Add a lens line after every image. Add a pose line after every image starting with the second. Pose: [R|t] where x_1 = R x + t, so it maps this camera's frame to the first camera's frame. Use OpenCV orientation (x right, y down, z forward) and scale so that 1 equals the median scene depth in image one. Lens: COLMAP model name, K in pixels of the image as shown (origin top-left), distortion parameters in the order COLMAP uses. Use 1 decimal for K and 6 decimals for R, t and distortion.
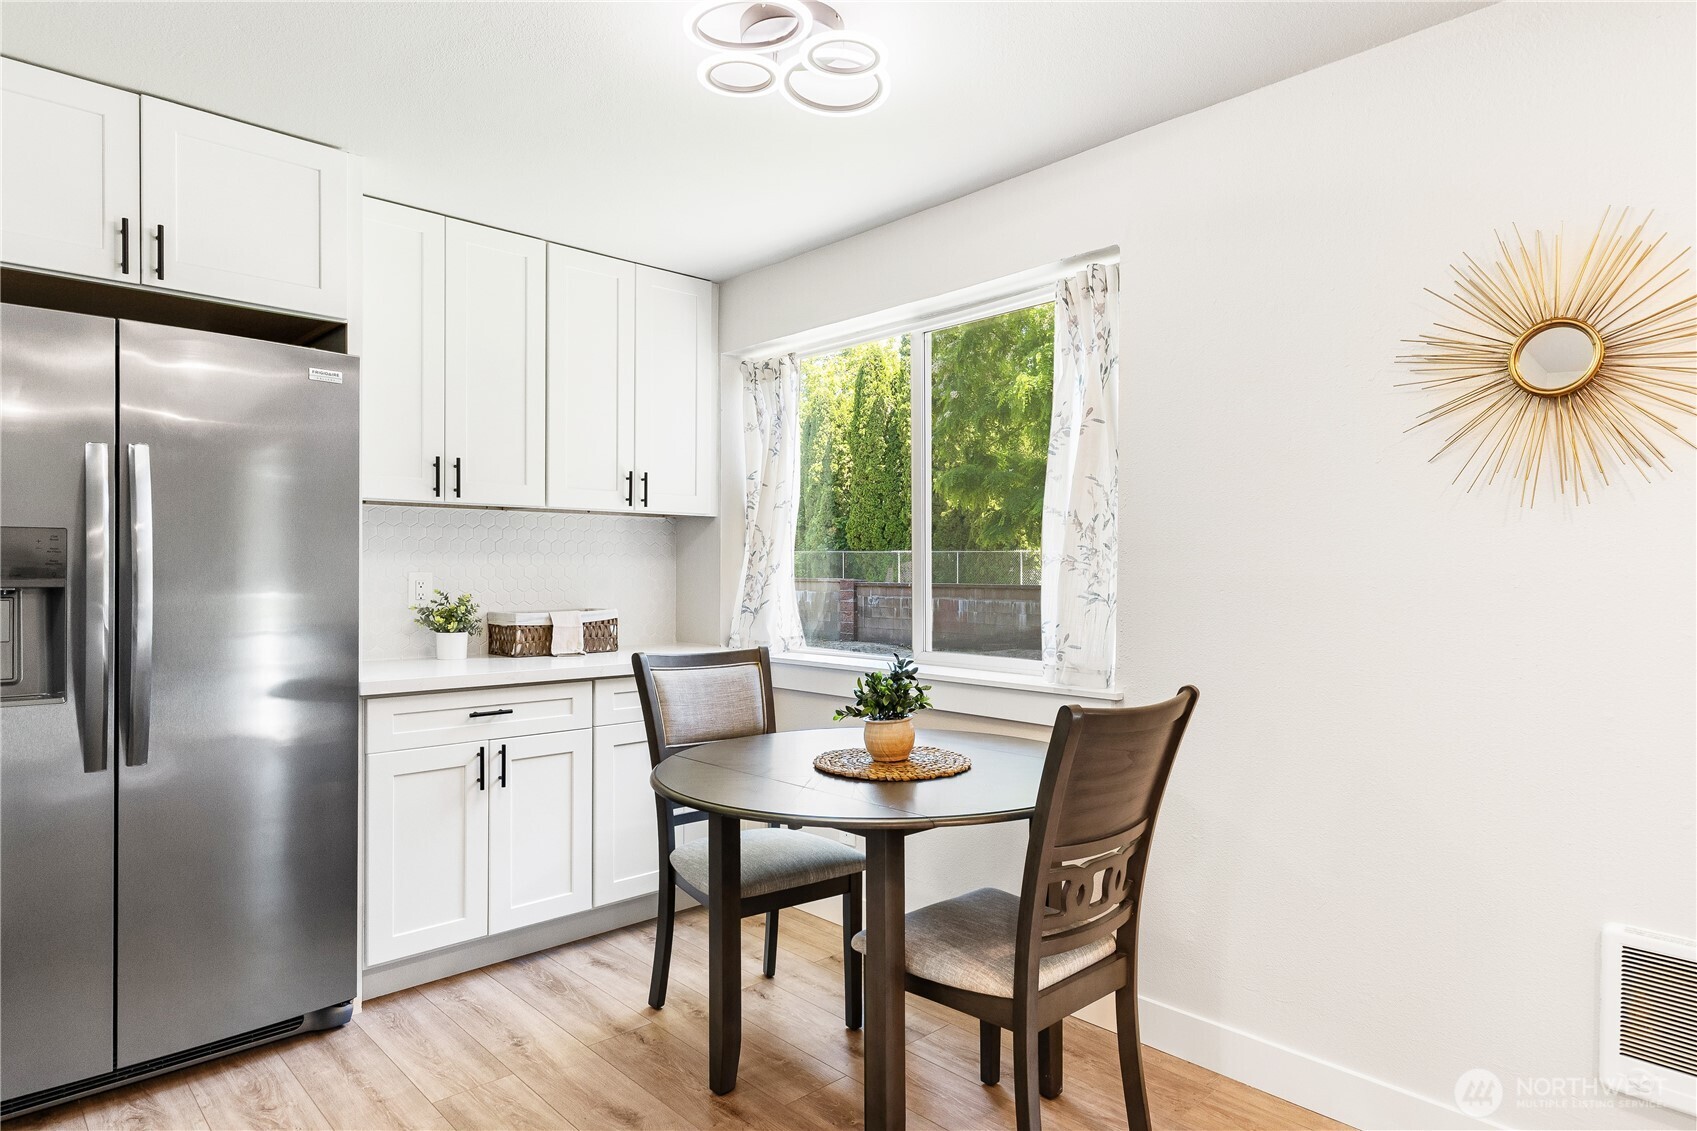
lens RADIAL K [[978.8, 0, 853.5], [0, 978.8, 568.3], [0, 0, 1]] dist [0.008082, 0.000369]
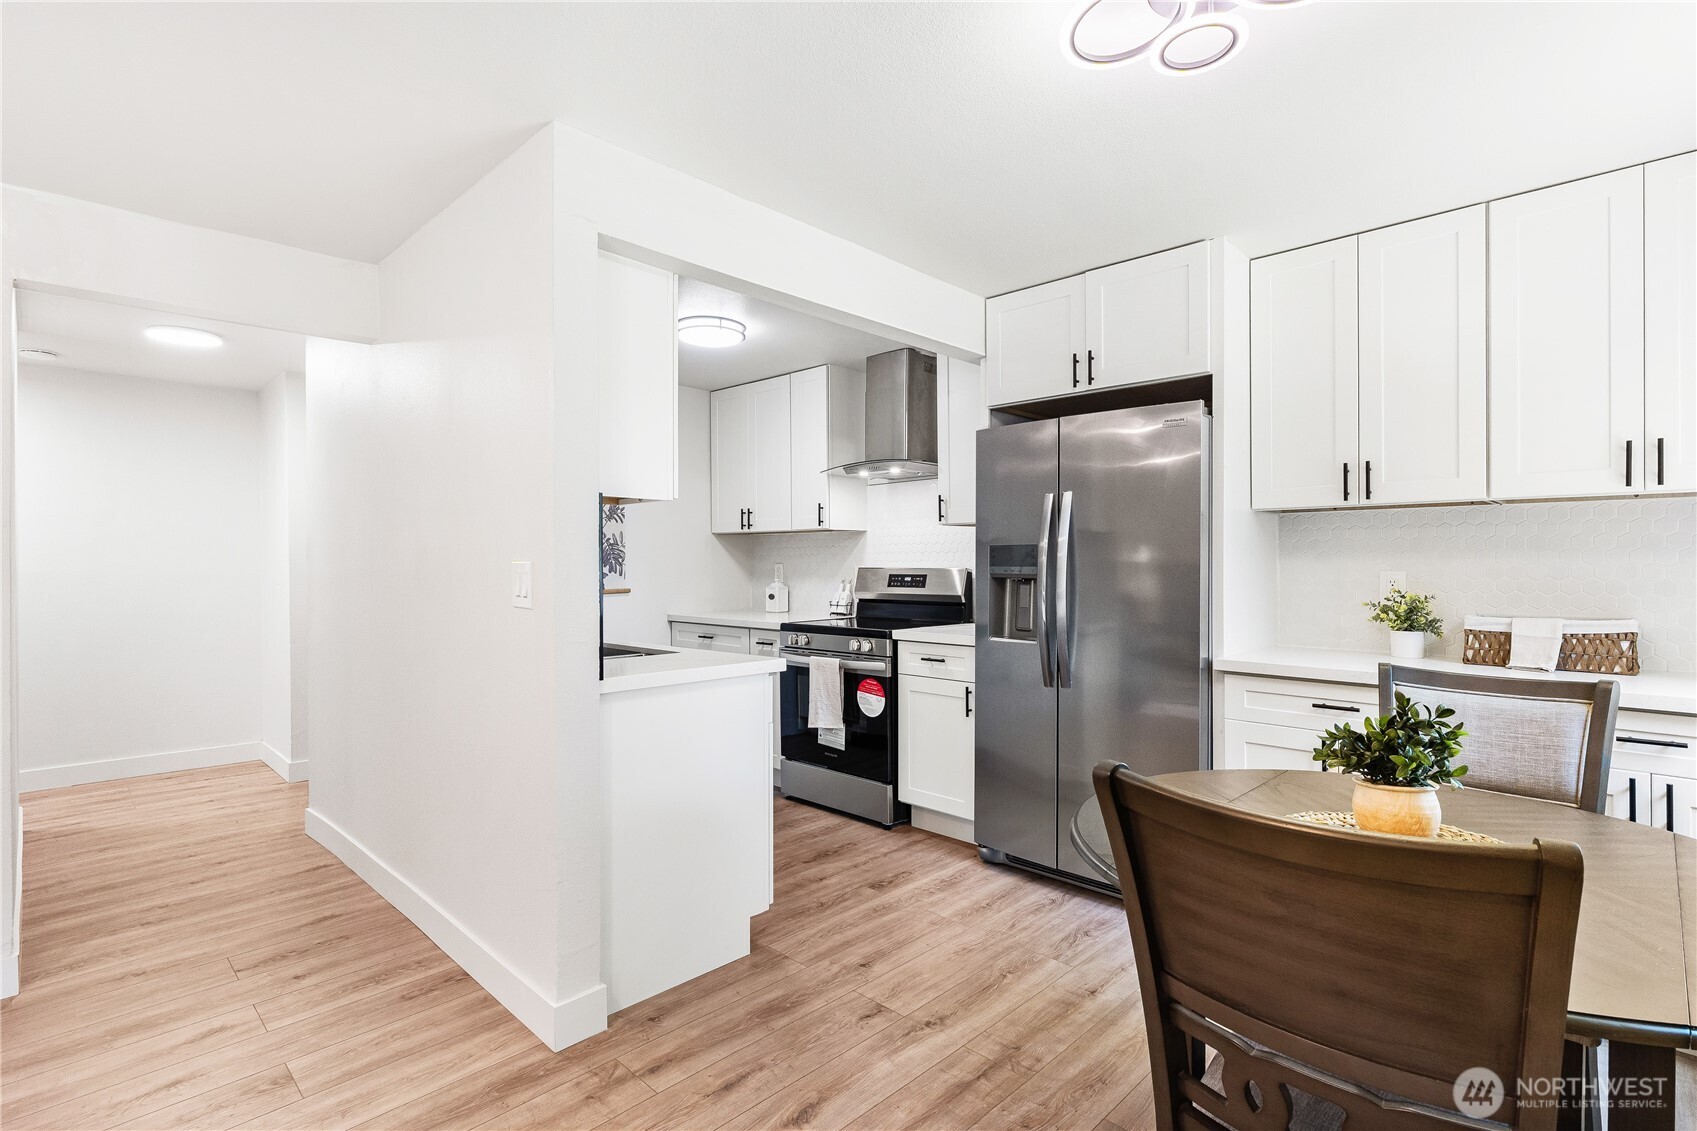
lens RADIAL K [[820.3, 0, 853.4], [0, 820.3, 569.7], [0, 0, 1]] dist [-0.001882, -0.000185]
pose [[0.041483, -0.000068, -0.999139, 0.467995], [-0.000195, 1.000000, -0.000076, 0.002086], [0.999139, 0.000198, 0.041483, 0.448739]]
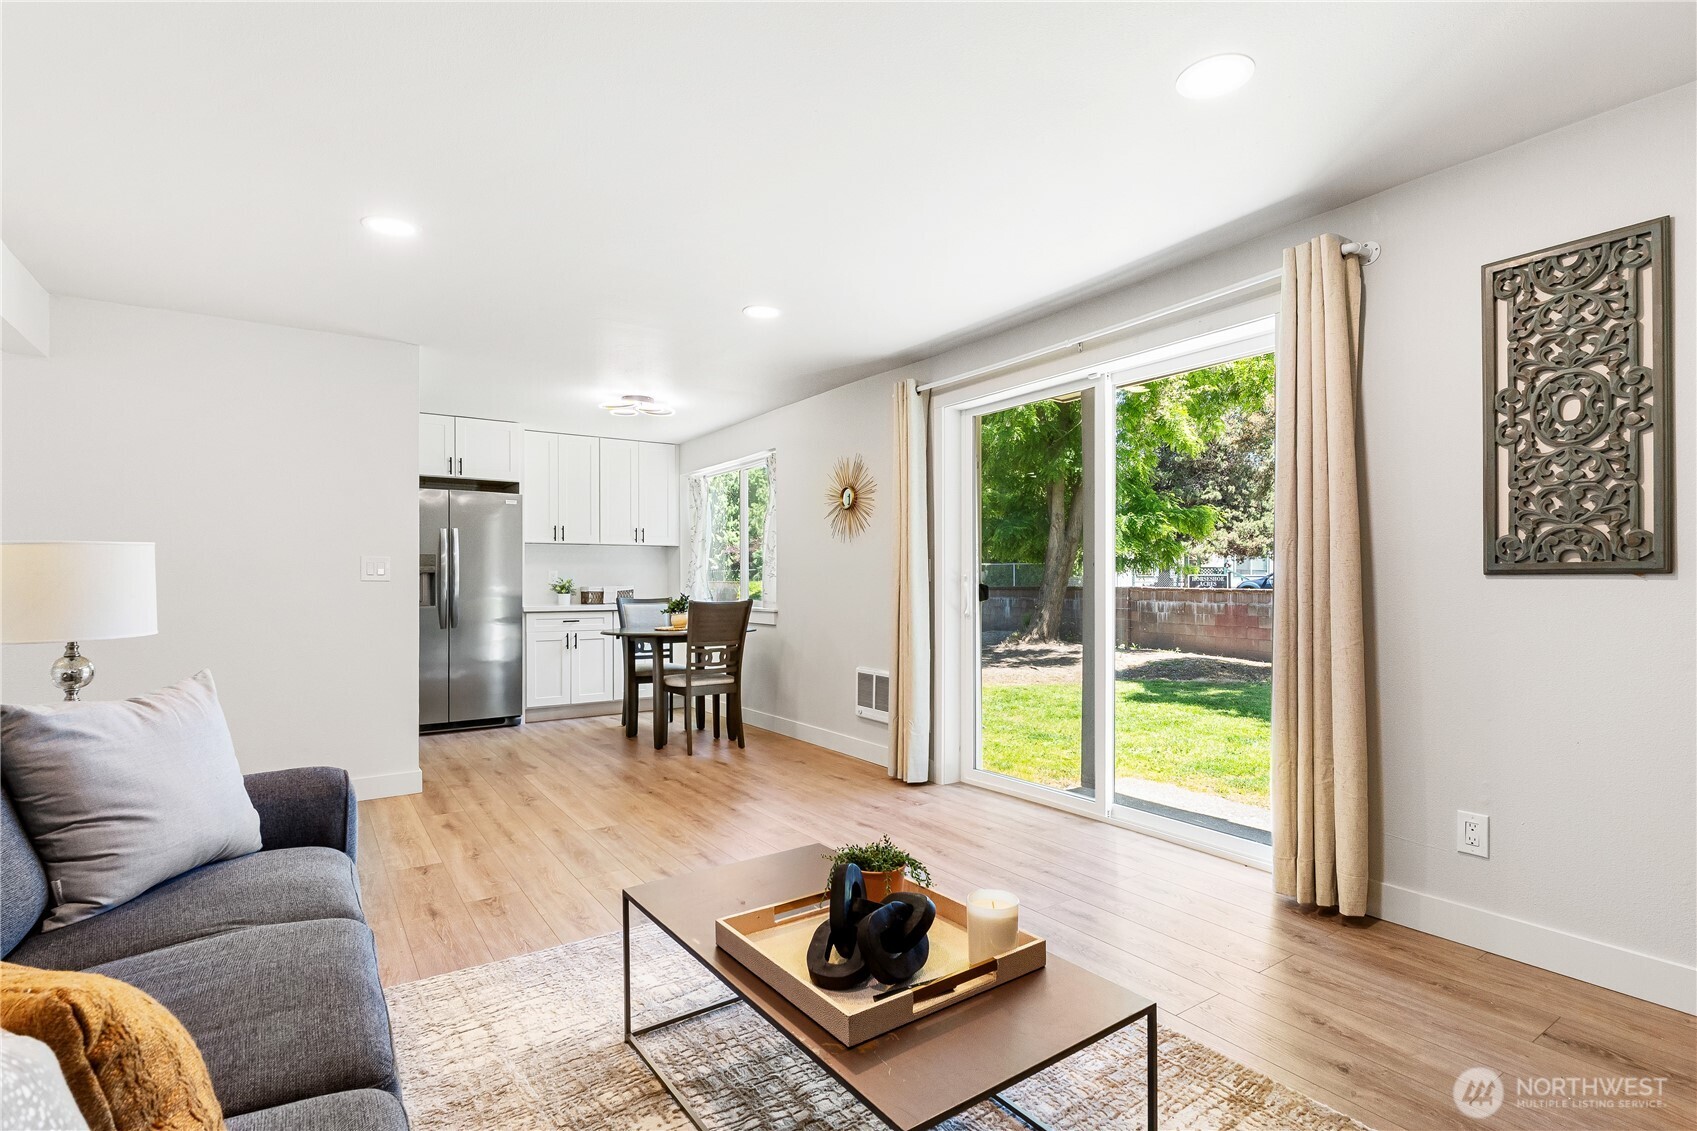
lens RADIAL K [[820.3, 0, 853.4], [0, 820.3, 569.7], [0, 0, 1]] dist [-0.001882, -0.000185]
pose [[0.987687, -0.009216, -0.156172, 0.742196], [0.007091, 0.999875, -0.014162, 0.042936], [0.156283, 0.012881, 0.987628, -1.095693]]
